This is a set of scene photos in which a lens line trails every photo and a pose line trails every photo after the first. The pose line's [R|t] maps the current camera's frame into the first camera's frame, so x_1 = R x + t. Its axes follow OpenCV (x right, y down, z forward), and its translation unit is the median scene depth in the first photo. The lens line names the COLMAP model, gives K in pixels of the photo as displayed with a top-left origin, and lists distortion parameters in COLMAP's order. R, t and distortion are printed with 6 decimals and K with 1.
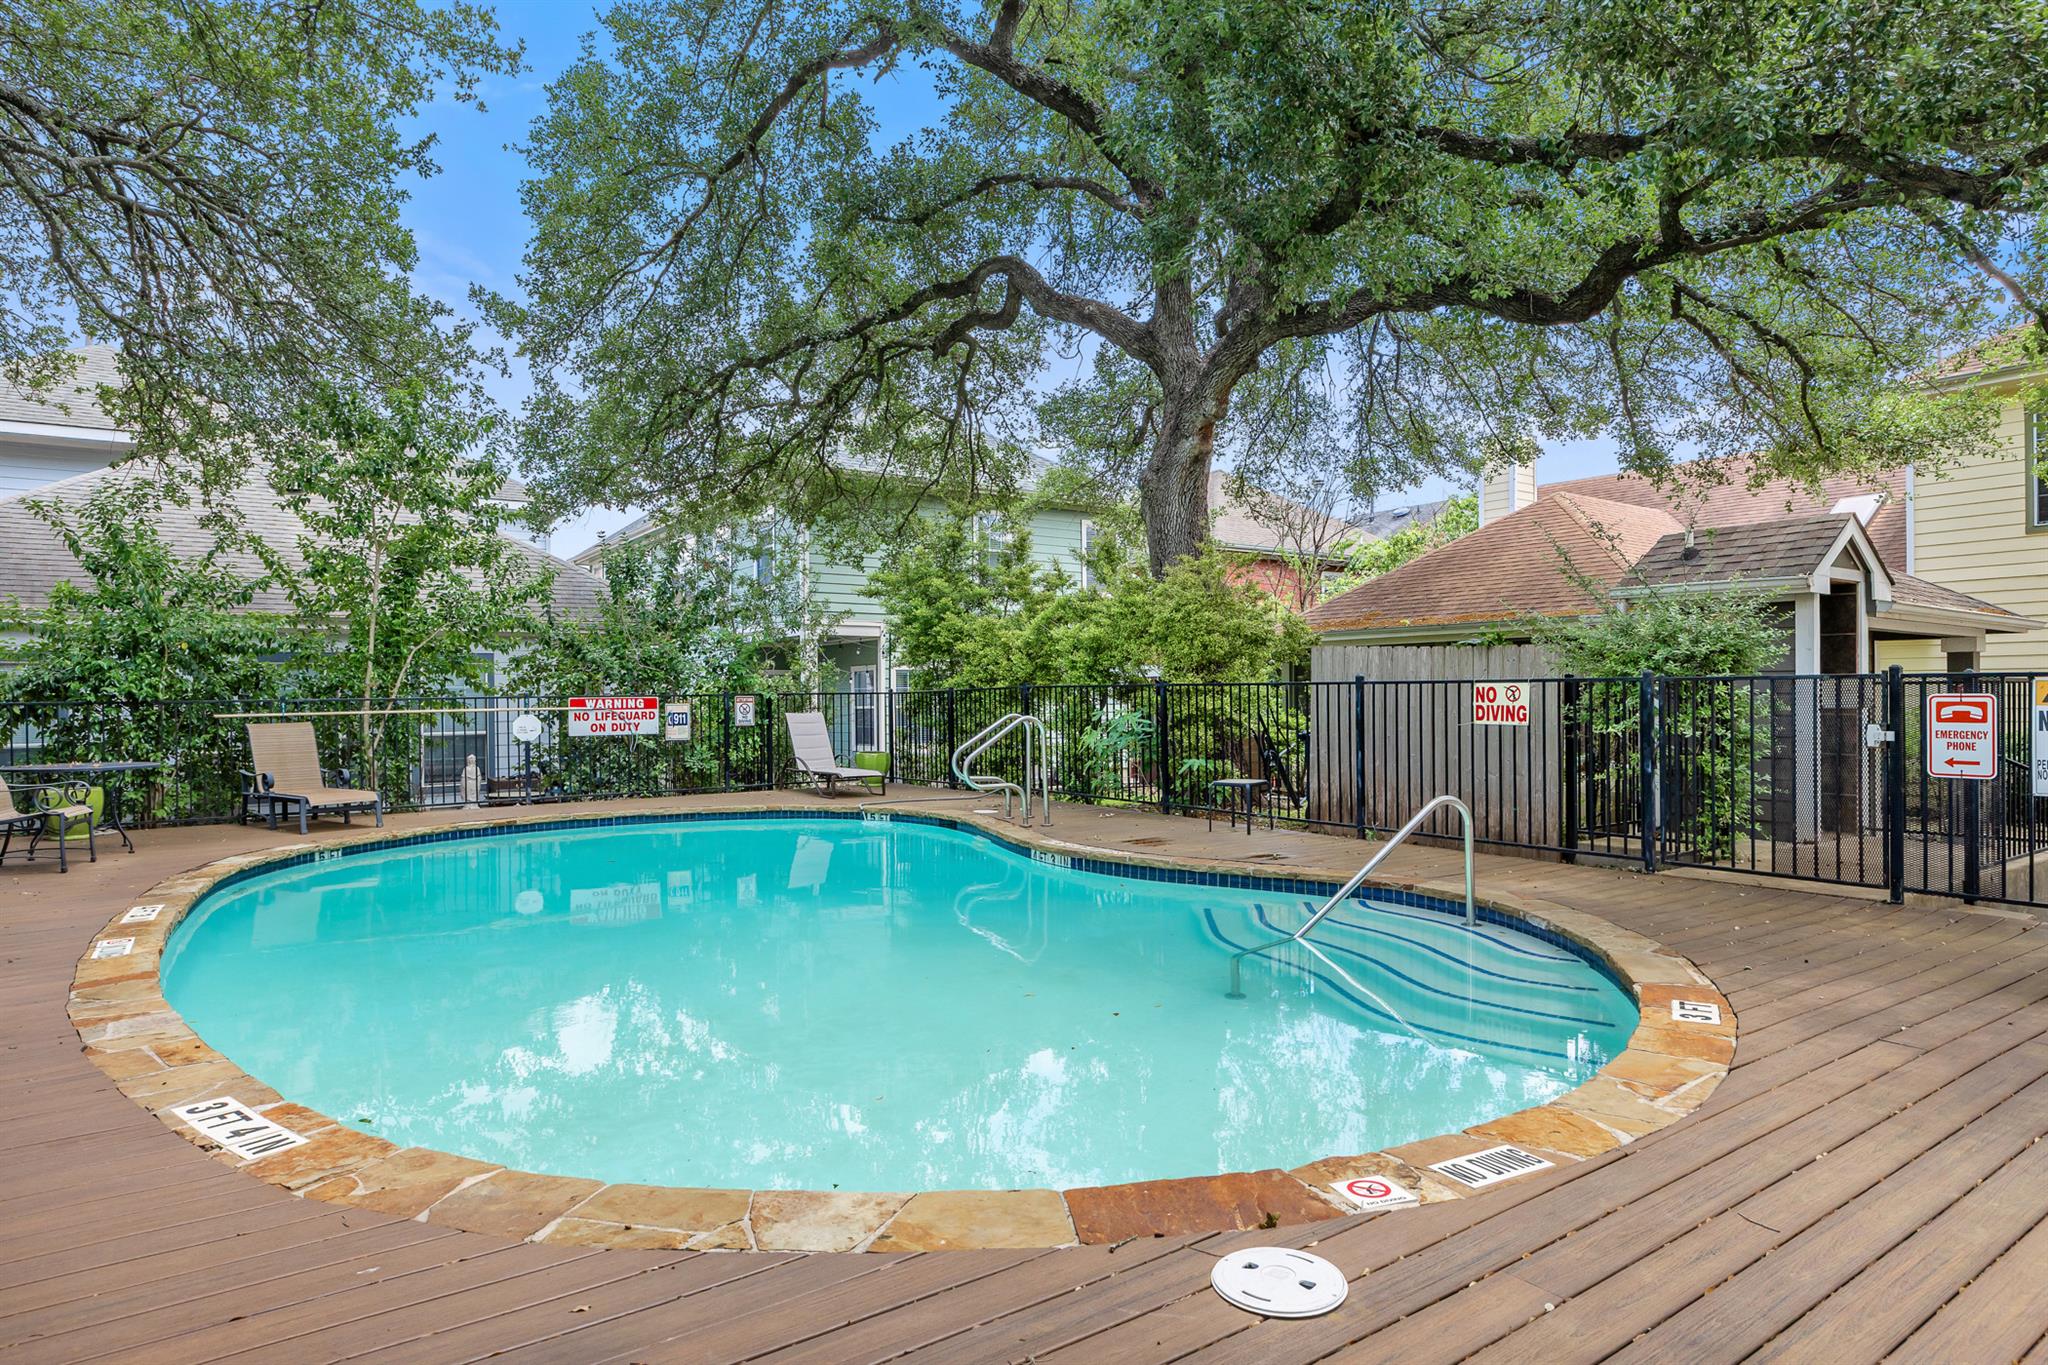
lens RADIAL K [[1121.0, 0, 1029.1], [0, 1121.0, 684.5], [0, 0, 1]] dist [-0.002247, -0.003702]
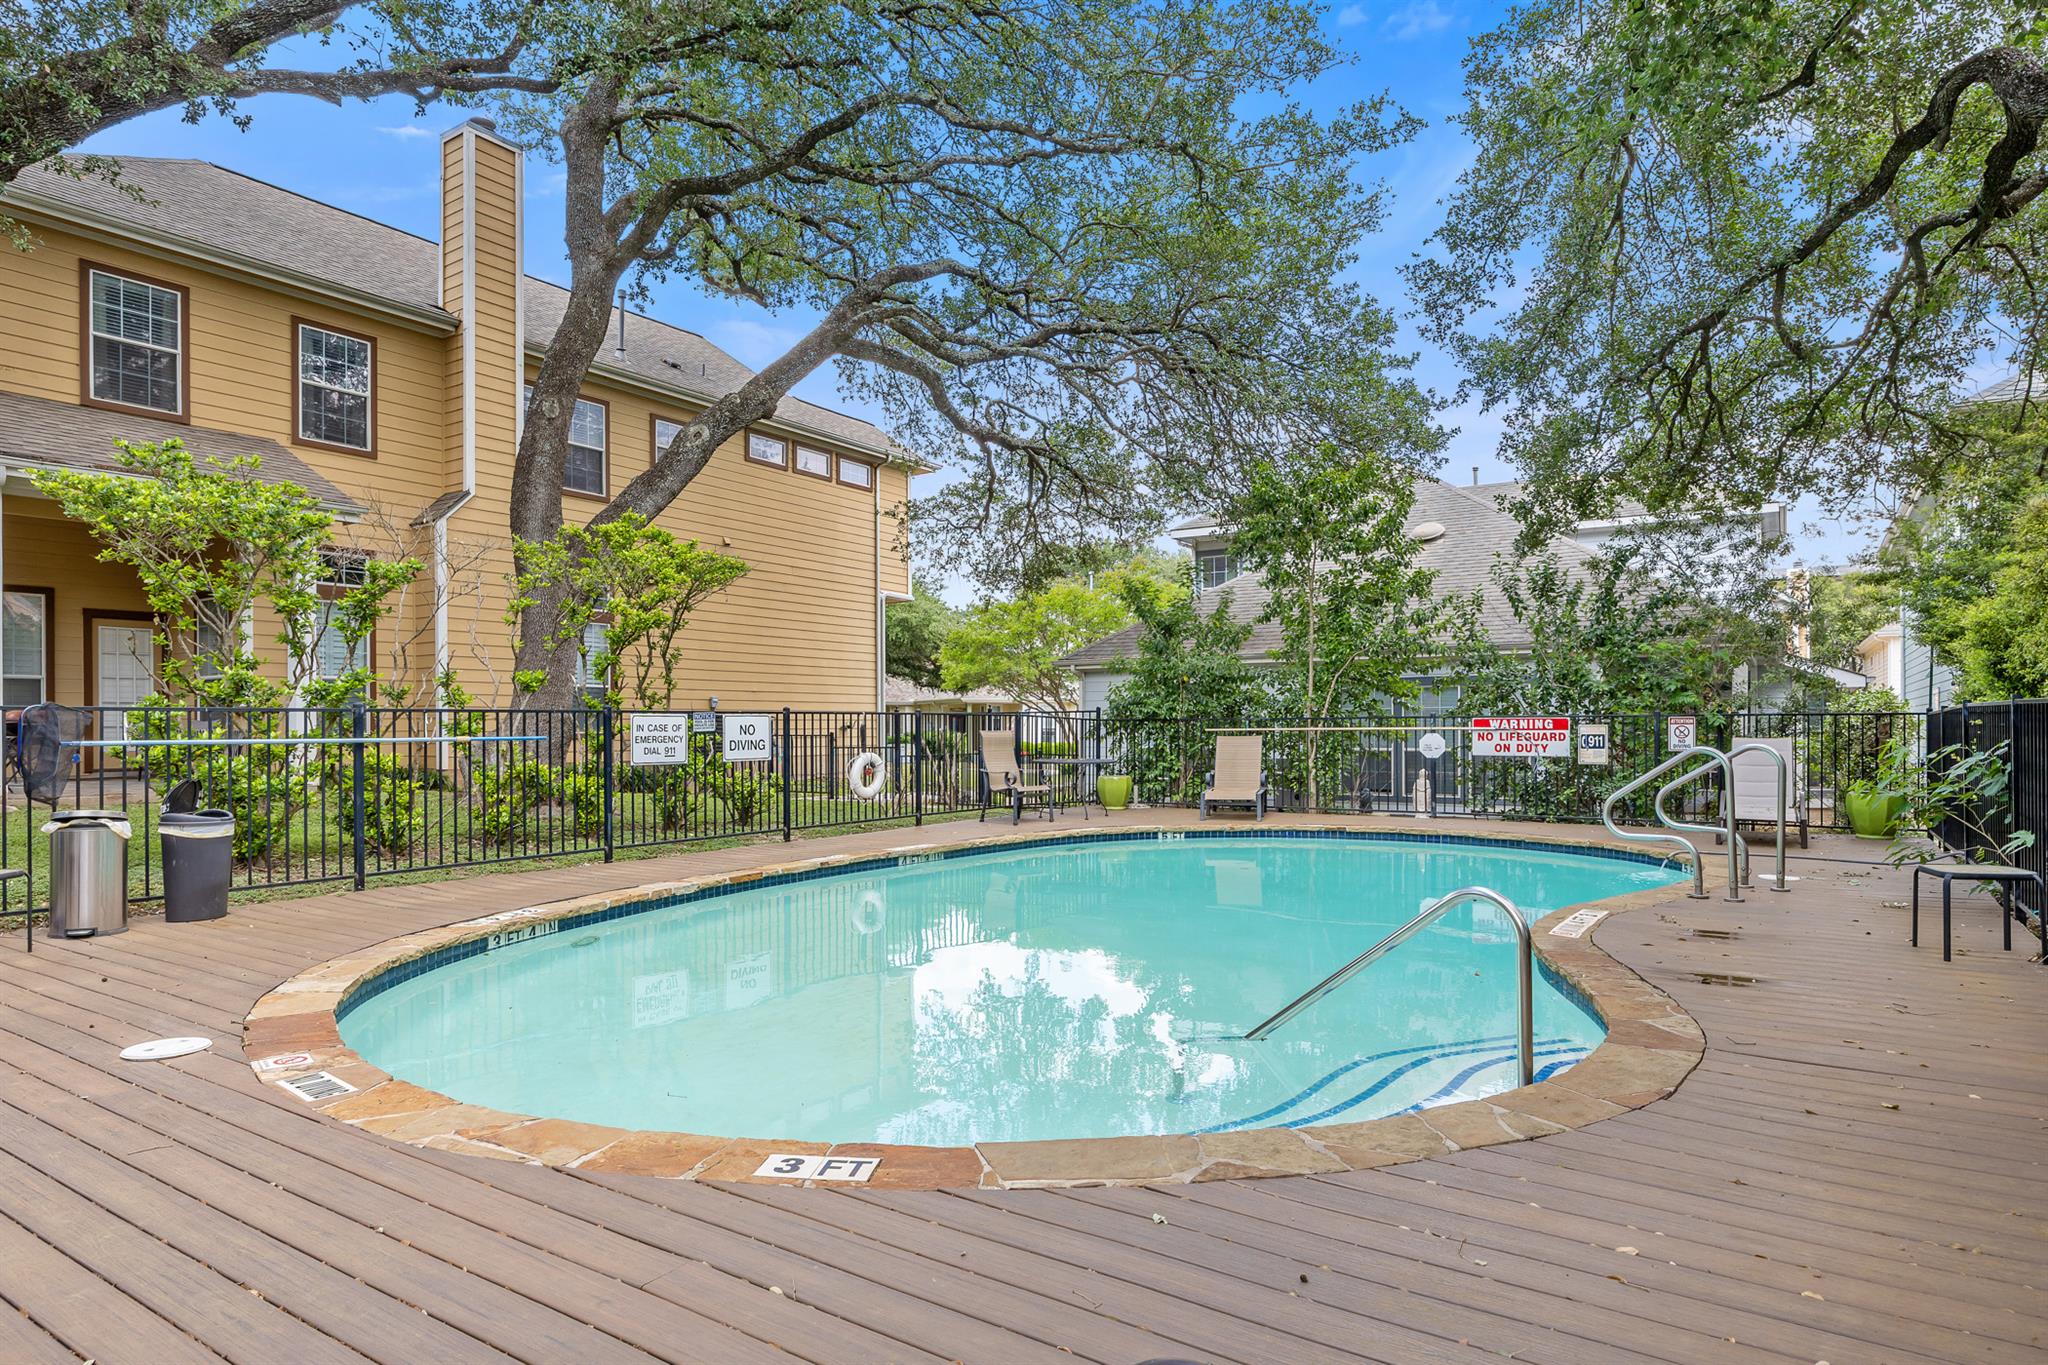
lens RADIAL K [[1121.0, 0, 1072.0], [0, 1121.0, 718.9], [0, 0, 1]] dist [-0.002247, -0.003702]
pose [[0.410649, 0.003646, -0.911786, 1.690802], [0.010878, 0.999901, 0.008898, -0.002825], [0.911729, -0.013572, 0.410568, 1.093456]]
